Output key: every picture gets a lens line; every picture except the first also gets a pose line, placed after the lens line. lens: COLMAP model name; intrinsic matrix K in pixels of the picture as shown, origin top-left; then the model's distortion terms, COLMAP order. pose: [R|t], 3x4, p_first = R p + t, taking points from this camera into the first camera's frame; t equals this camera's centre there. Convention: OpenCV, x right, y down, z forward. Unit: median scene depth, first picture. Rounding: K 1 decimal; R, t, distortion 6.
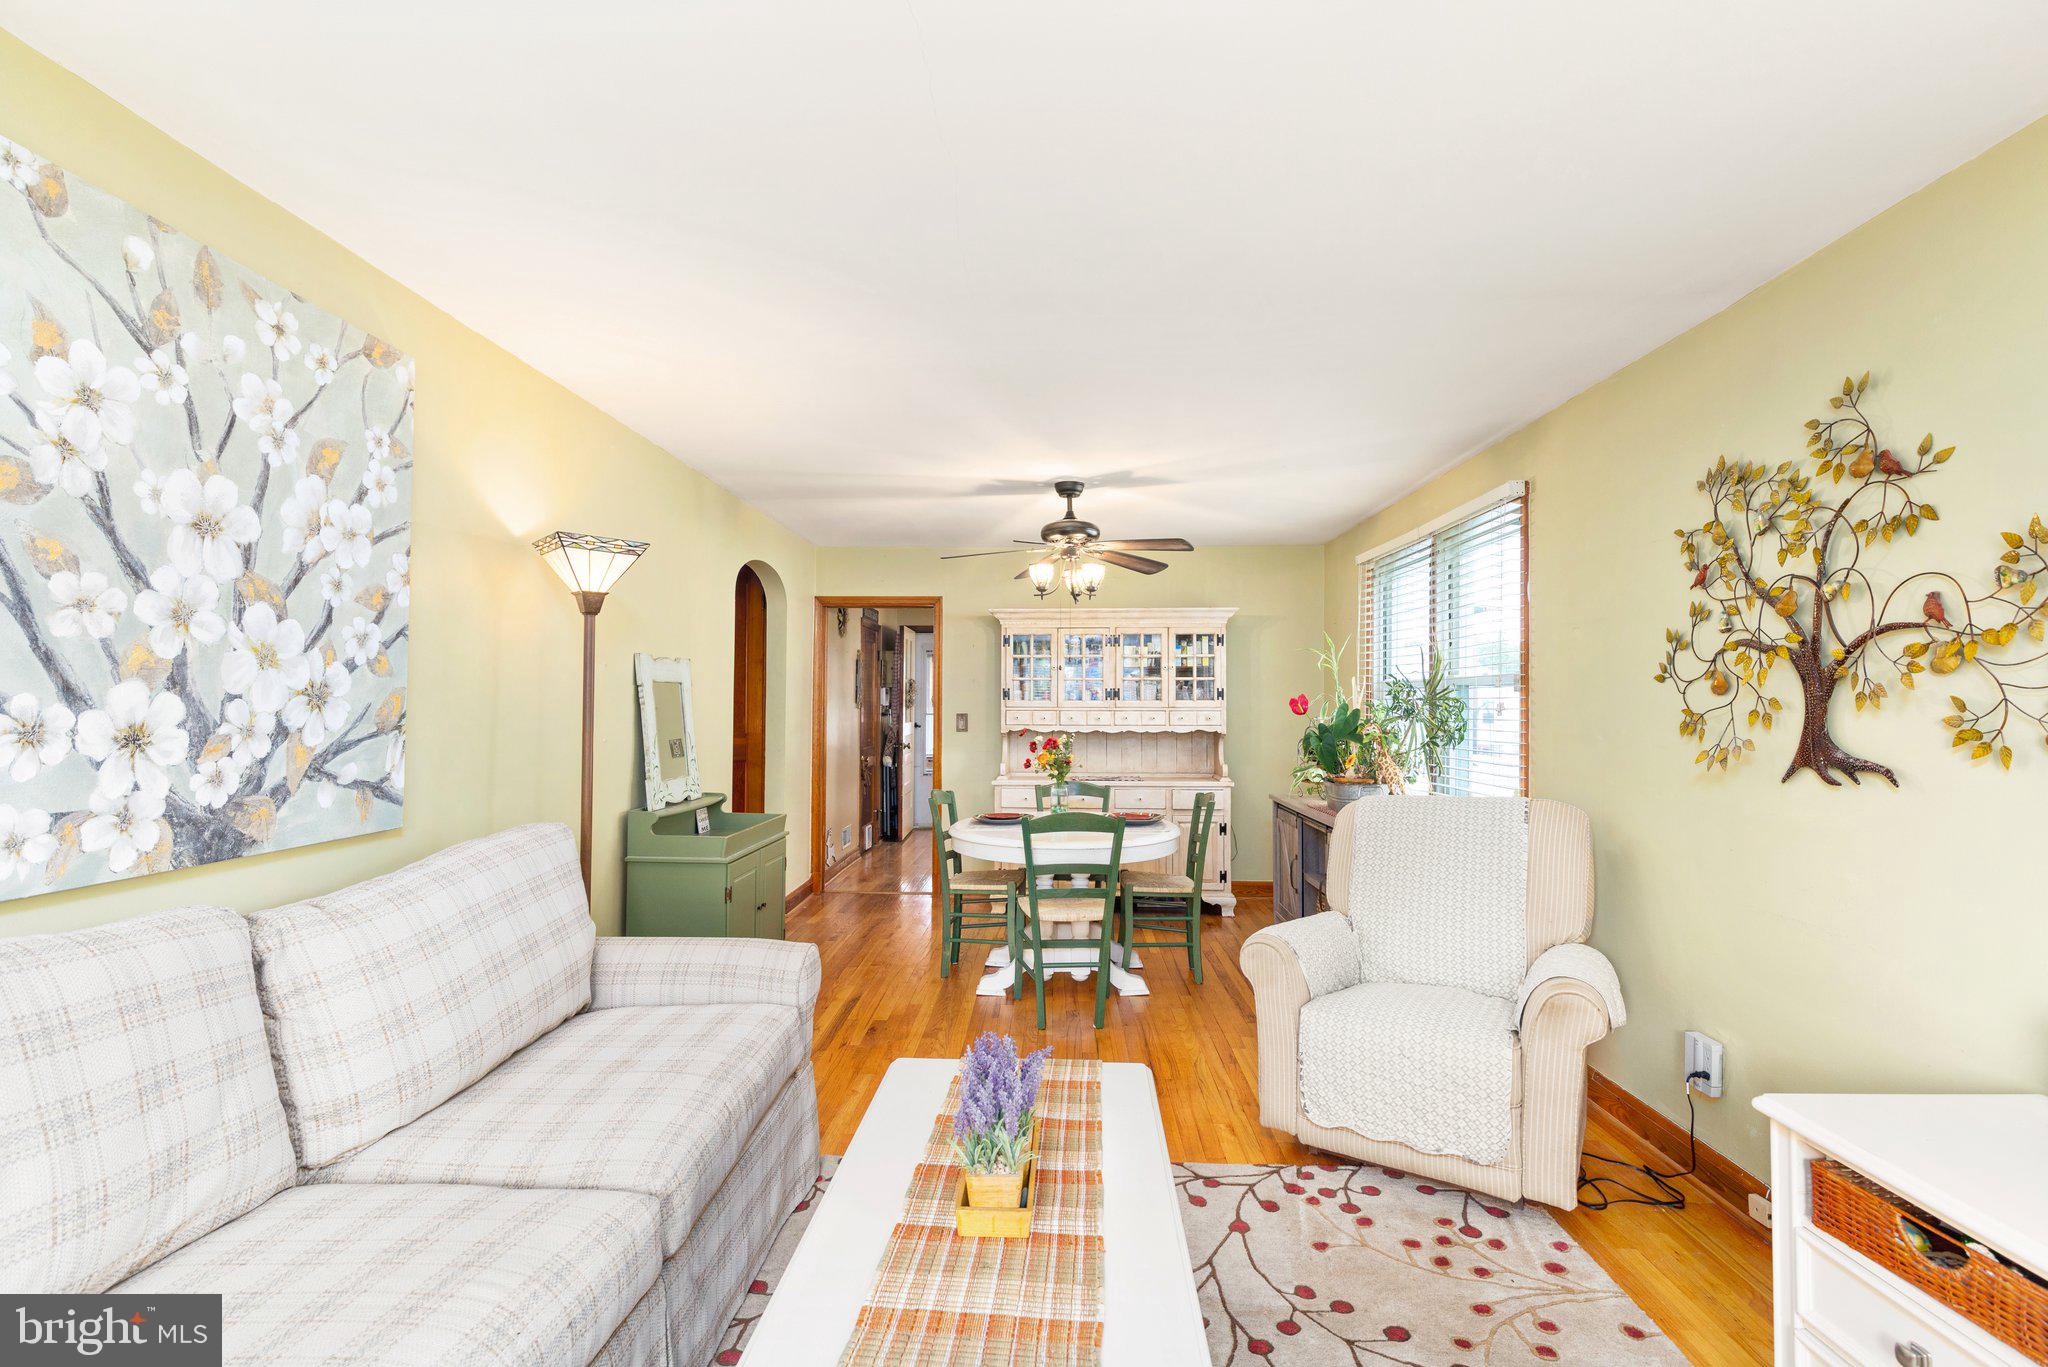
lens RADIAL K [[923.7, 0, 1023.4], [0, 923.7, 686.8], [0, 0, 1]] dist [0.002463, 0.000415]
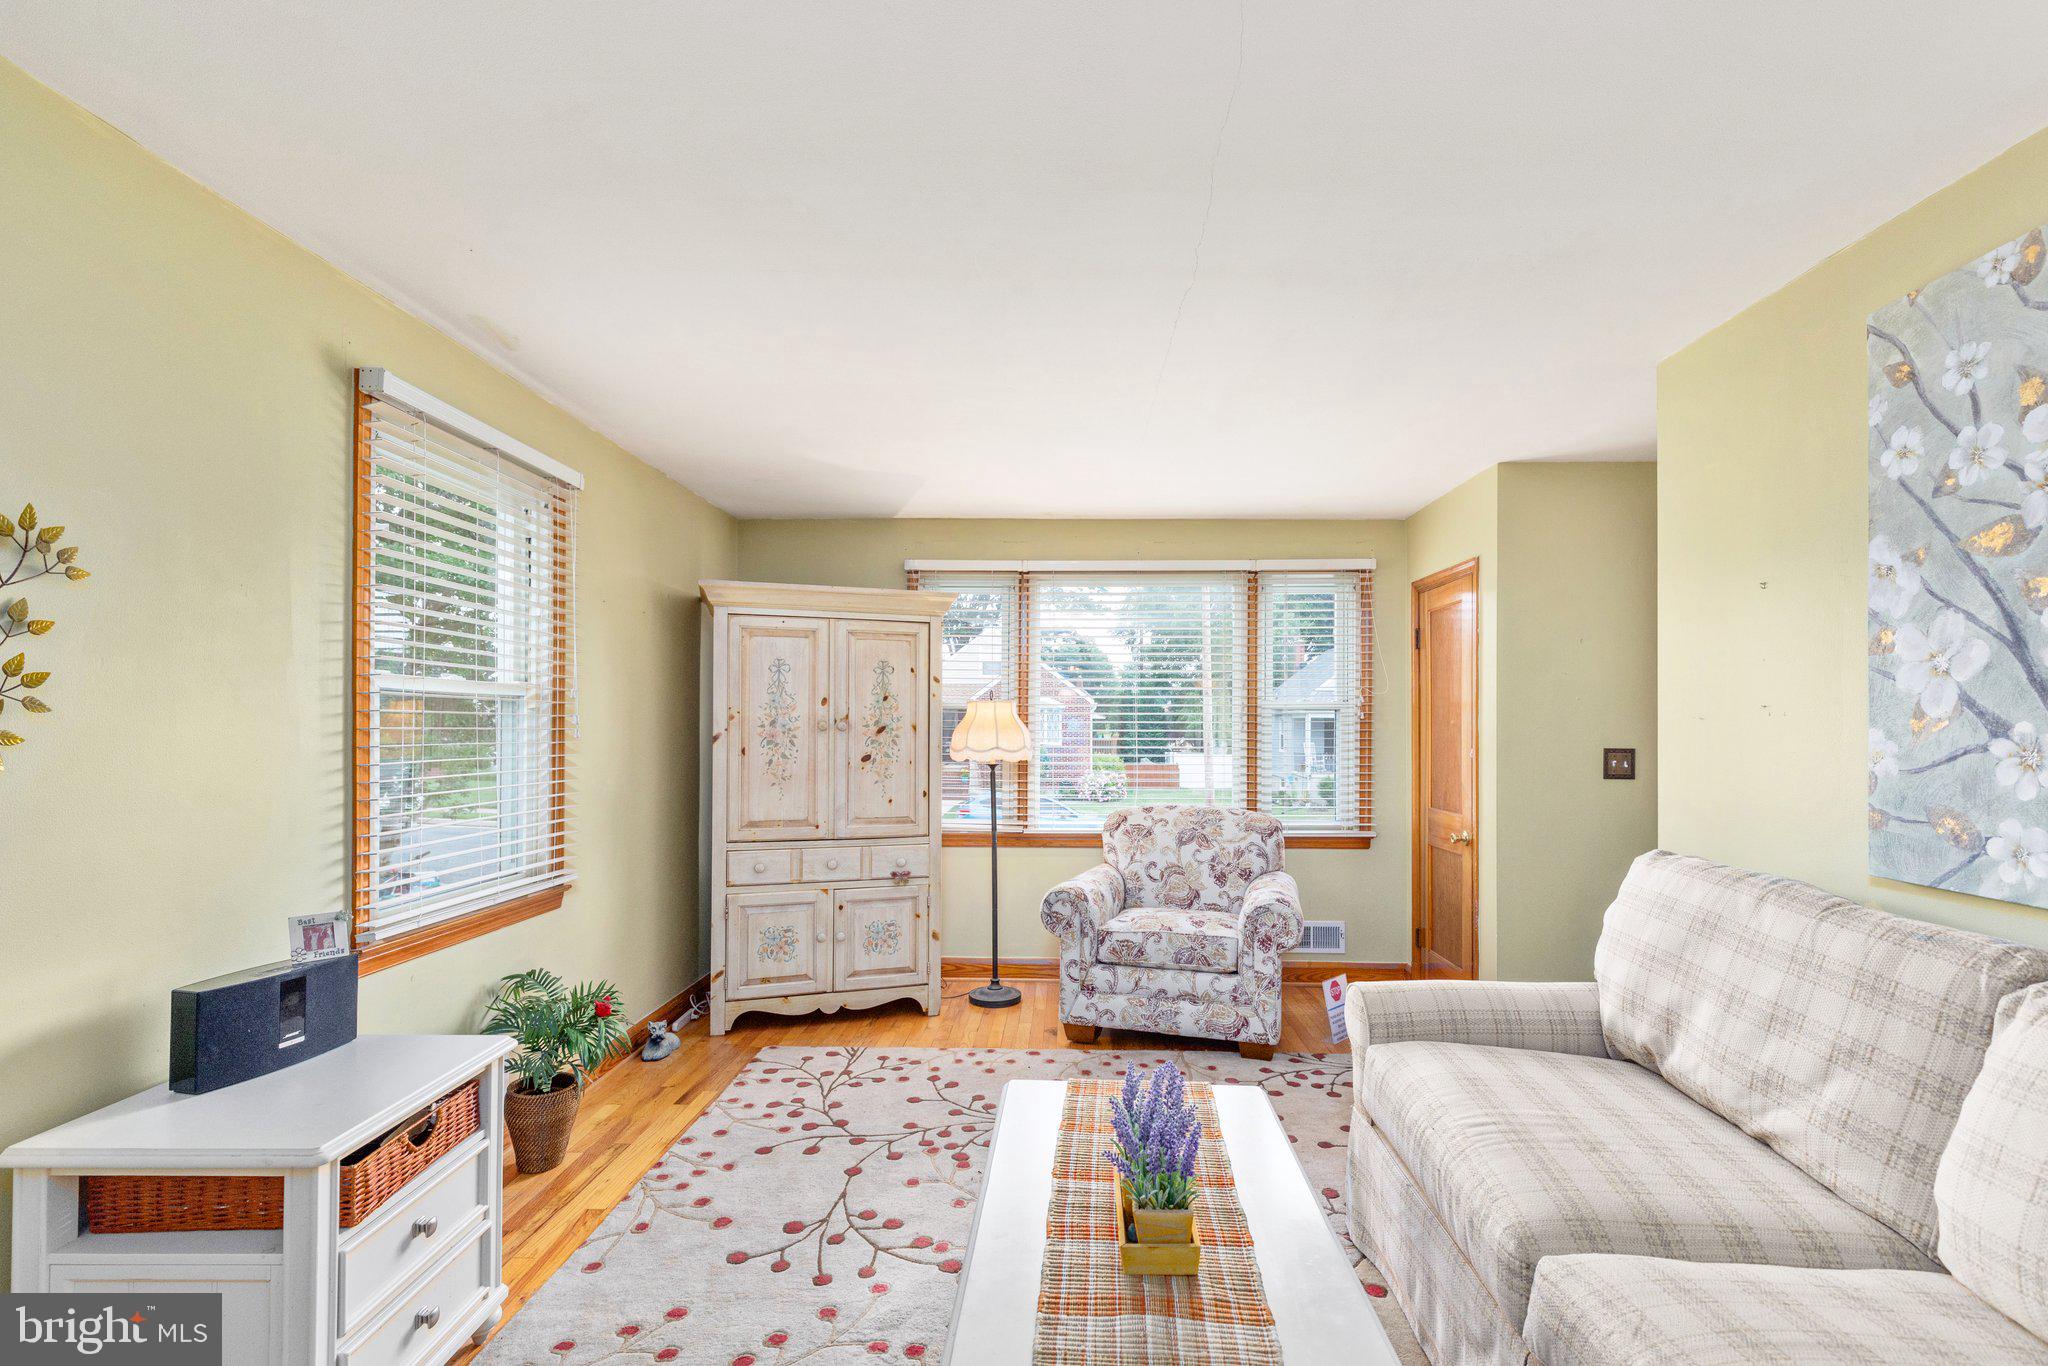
lens RADIAL K [[936.3, 0, 1048.6], [0, 936.3, 733.9], [0, 0, 1]] dist [0.001881, 0.000290]
pose [[-0.999892, -0.008571, -0.011924, 0.036405], [-0.008463, 0.999923, -0.009088, 0.014076], [0.012001, -0.008986, -0.999888, 0.704775]]
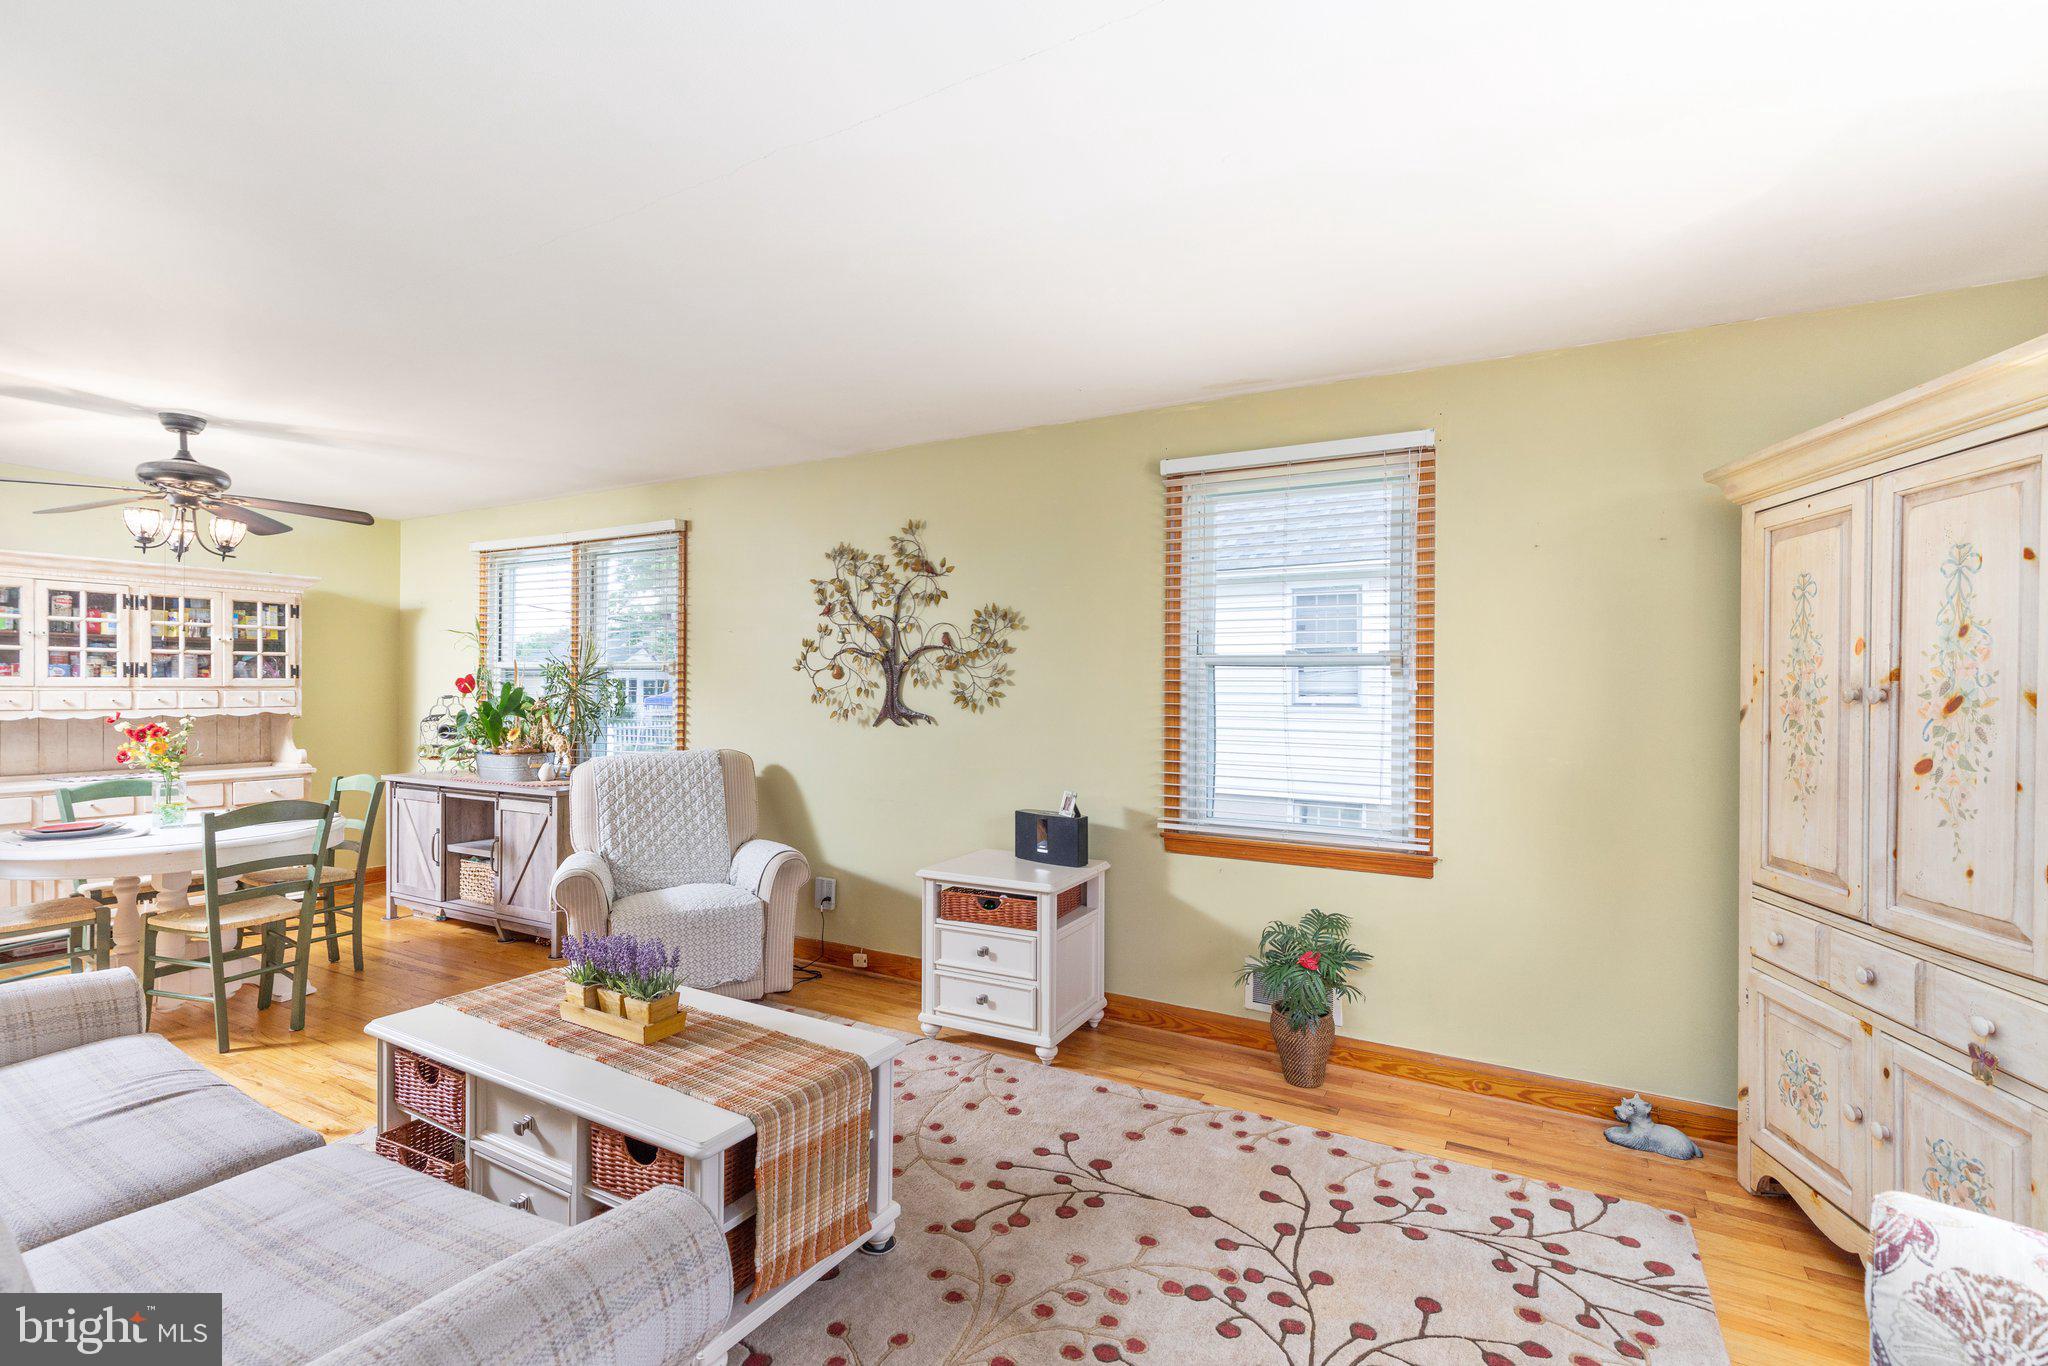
lens RADIAL K [[929.8, 0, 1025.6], [0, 929.8, 699.8], [0, 0, 1]] dist [0.003695, 0.000414]
pose [[0.460490, -0.012779, 0.887573, -0.352470], [-0.019410, 0.999512, 0.024461, -0.001067], [-0.887453, -0.028492, 0.460018, -0.065054]]
